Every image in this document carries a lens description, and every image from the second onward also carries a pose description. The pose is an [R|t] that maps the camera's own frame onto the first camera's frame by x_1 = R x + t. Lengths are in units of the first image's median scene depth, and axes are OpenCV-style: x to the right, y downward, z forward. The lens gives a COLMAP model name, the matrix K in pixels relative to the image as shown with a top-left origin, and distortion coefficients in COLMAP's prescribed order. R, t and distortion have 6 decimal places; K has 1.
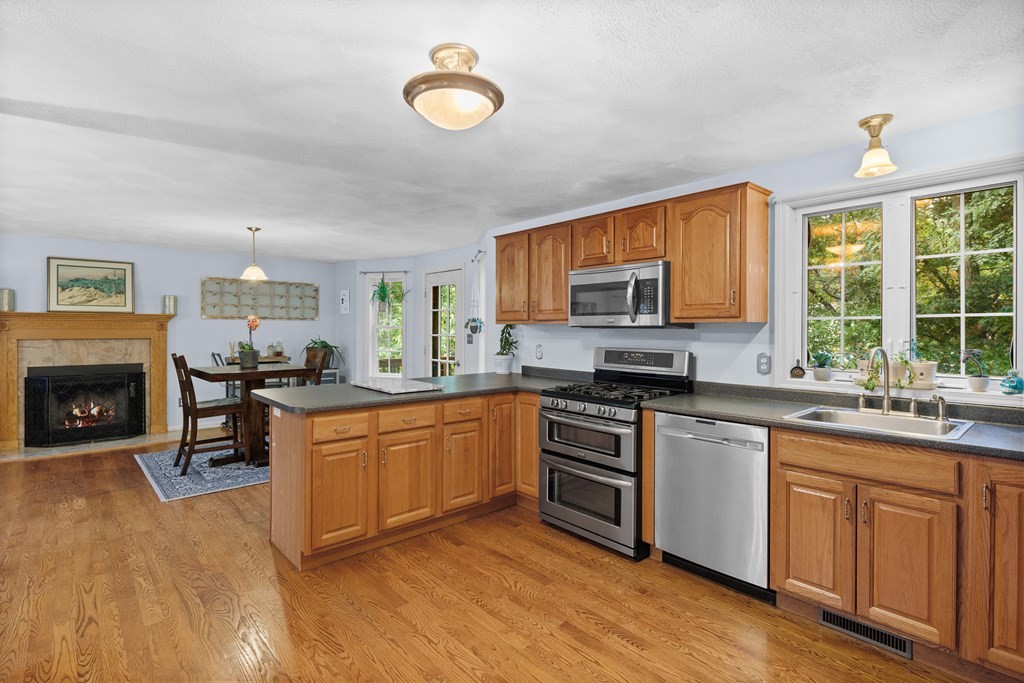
lens RADIAL K [[499.6, 0, 505.8], [0, 499.6, 329.8], [0, 0, 1]] dist [0.006225, -0.005893]
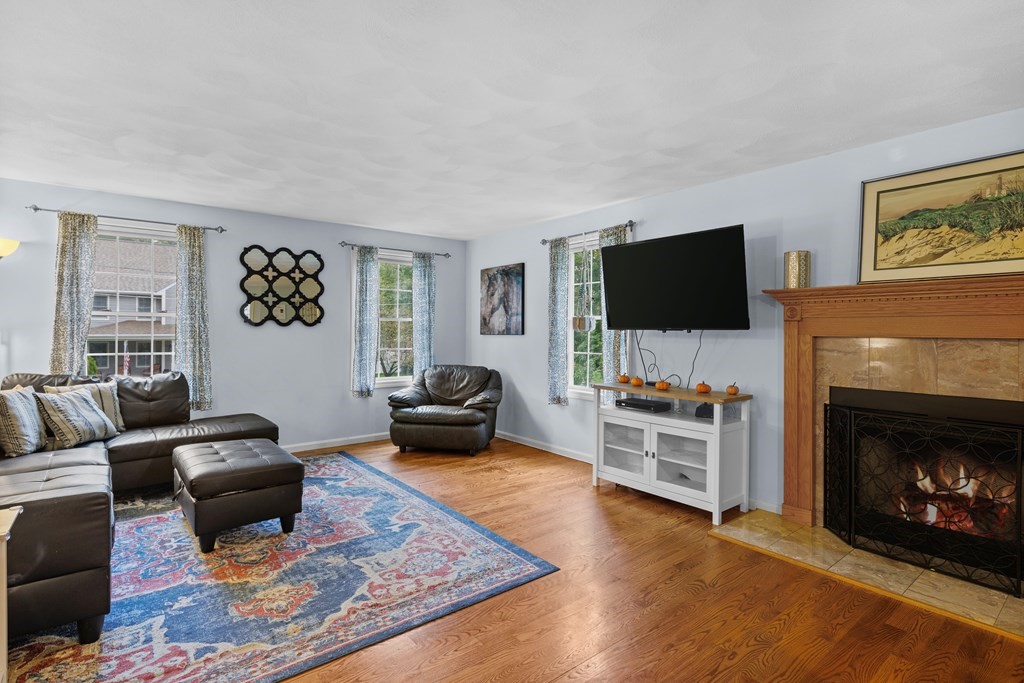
lens RADIAL K [[499.6, 0, 511.9], [0, 499.6, 332.0], [0, 0, 1]] dist [0.006225, -0.005893]
pose [[-0.037239, -0.001334, -0.999306, -0.504188], [-0.010264, 0.999947, -0.000952, 0.024001], [0.999254, 0.010222, -0.037251, 0.879422]]
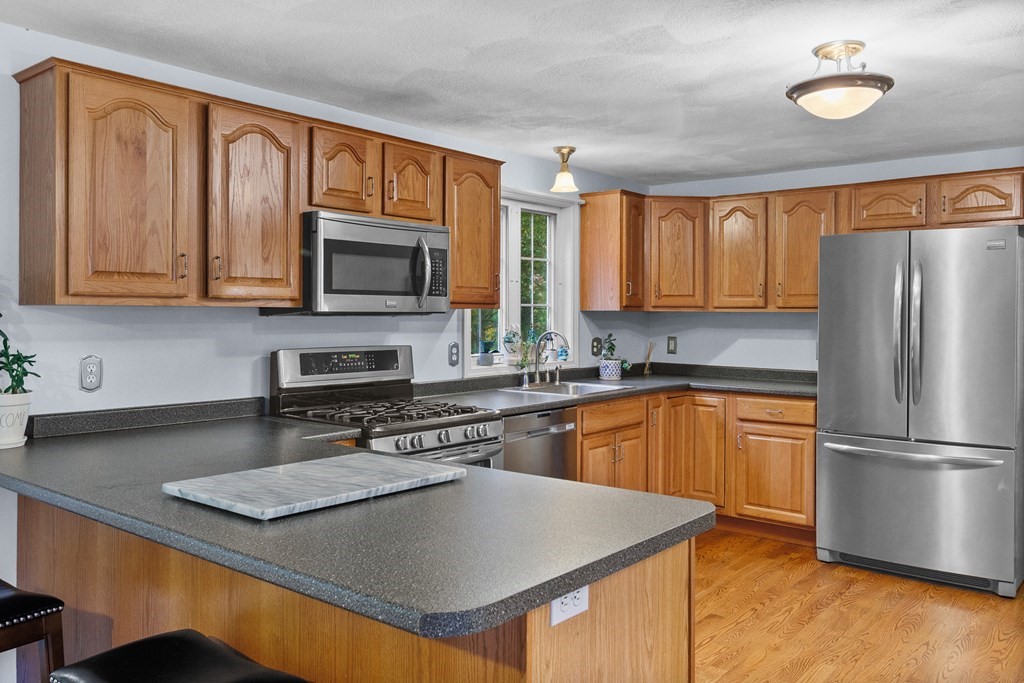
lens RADIAL K [[801.5, 0, 509.6], [0, 801.5, 310.8], [0, 0, 1]] dist [0.003671, -0.001434]
pose [[-0.167654, 0.001174, 0.985845, -0.681144], [-0.000910, 0.999999, -0.001346, -0.006843], [-0.985846, -0.001123, -0.167652, 0.828211]]
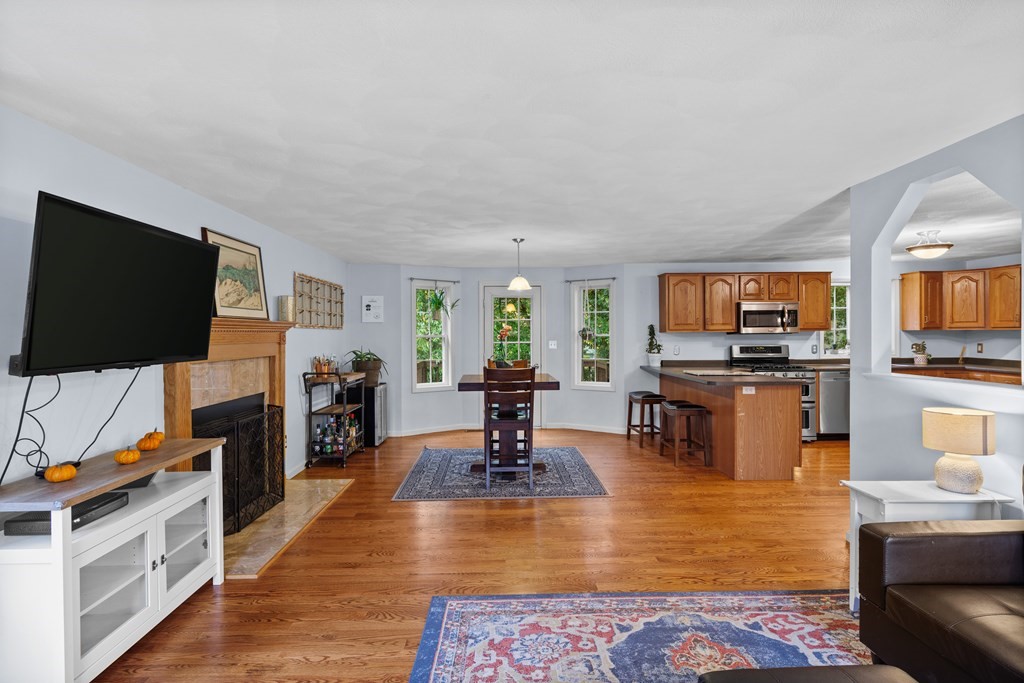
lens RADIAL K [[499.6, 0, 508.6], [0, 499.6, 339.2], [0, 0, 1]] dist [0.006225, -0.005893]
pose [[0.641780, -0.016544, 0.766710, -1.550823], [0.013211, 0.999857, 0.010516, -0.014333], [-0.766775, 0.003381, 0.641907, 0.435621]]
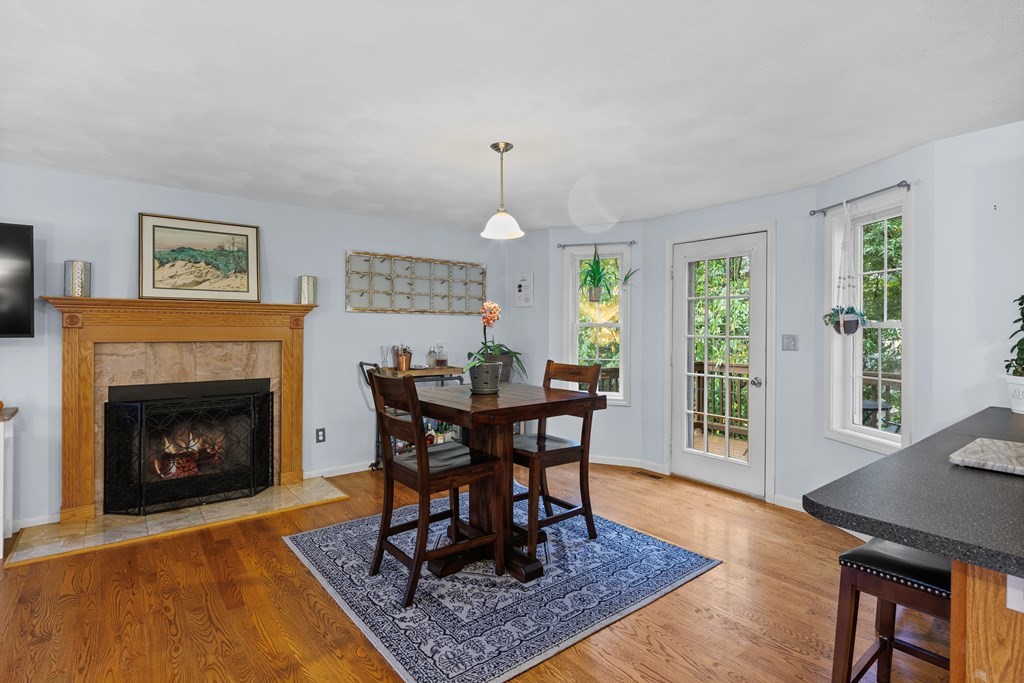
lens RADIAL K [[499.6, 0, 507.9], [0, 499.6, 328.7], [0, 0, 1]] dist [0.006225, -0.005893]
pose [[0.998590, 0.000730, -0.053085, -0.558569], [-0.000992, 0.999987, -0.004905, 0.006150], [0.053081, 0.004951, 0.998578, 0.526357]]
